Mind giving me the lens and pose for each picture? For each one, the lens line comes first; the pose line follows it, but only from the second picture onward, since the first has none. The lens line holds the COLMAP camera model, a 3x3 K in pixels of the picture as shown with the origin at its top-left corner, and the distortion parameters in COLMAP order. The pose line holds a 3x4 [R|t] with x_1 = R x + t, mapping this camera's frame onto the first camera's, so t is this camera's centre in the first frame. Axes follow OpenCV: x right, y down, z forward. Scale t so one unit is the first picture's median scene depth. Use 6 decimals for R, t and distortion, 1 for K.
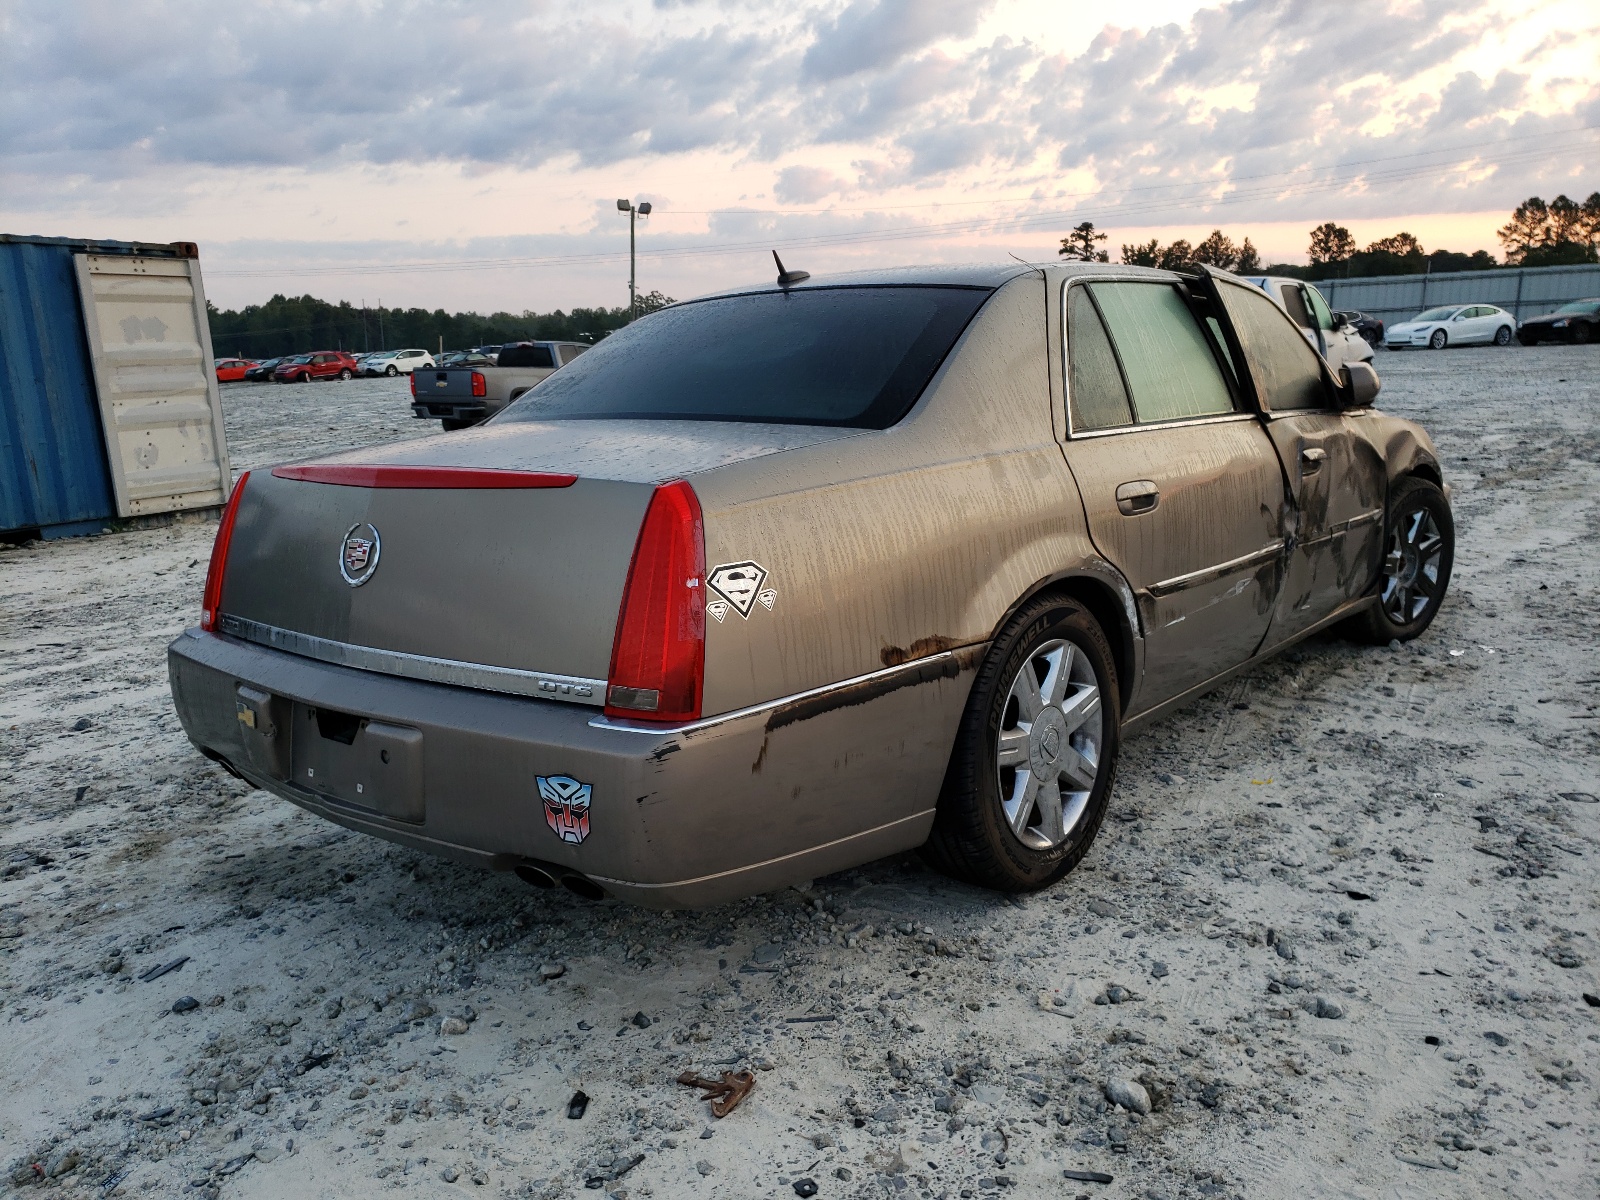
lens RADIAL K [[1206.2, 0, 790.1], [0, 1206.2, 600.5], [0, 0, 1]] dist [-0.002927, -0.001324]
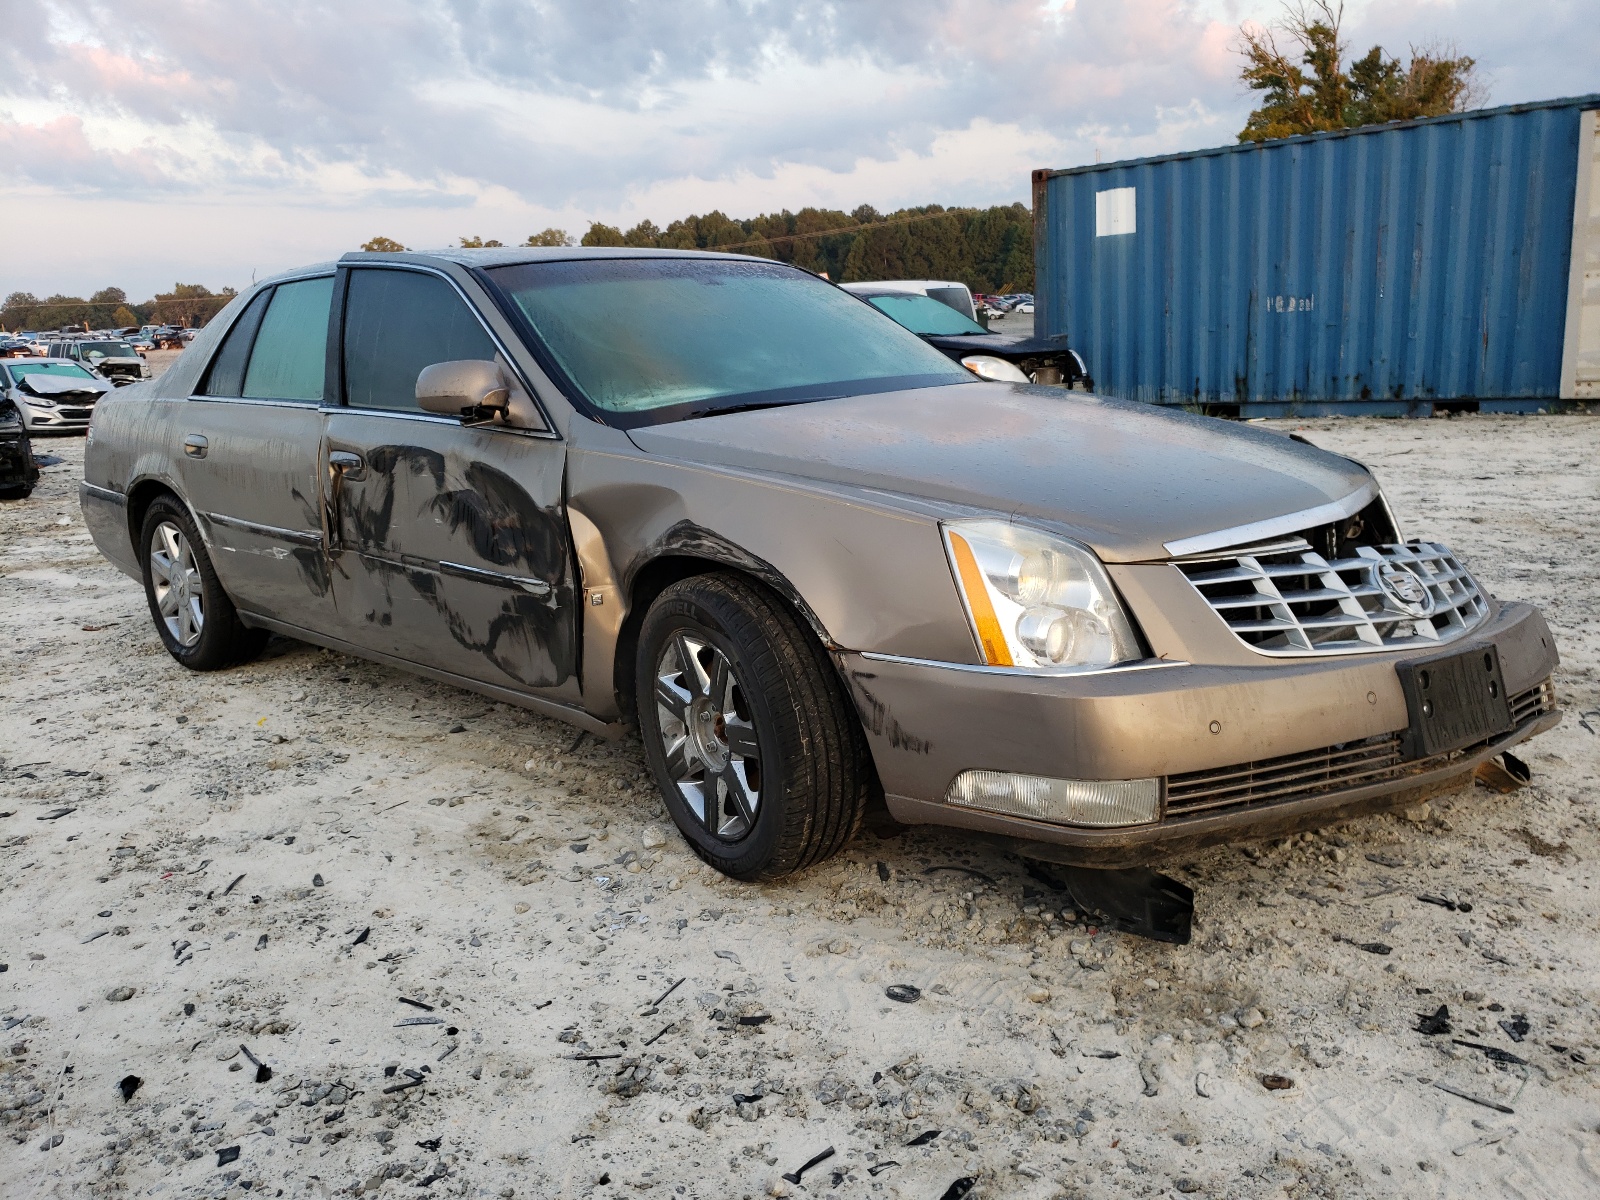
lens RADIAL K [[1206.2, 0, 790.1], [0, 1206.2, 600.5], [0, 0, 1]] dist [-0.002927, -0.001324]
pose [[-0.027626, 0.264144, -0.964087, 0.429518], [-0.122191, 0.956331, 0.265520, -0.098152], [0.992122, 0.125138, 0.005857, 0.432981]]
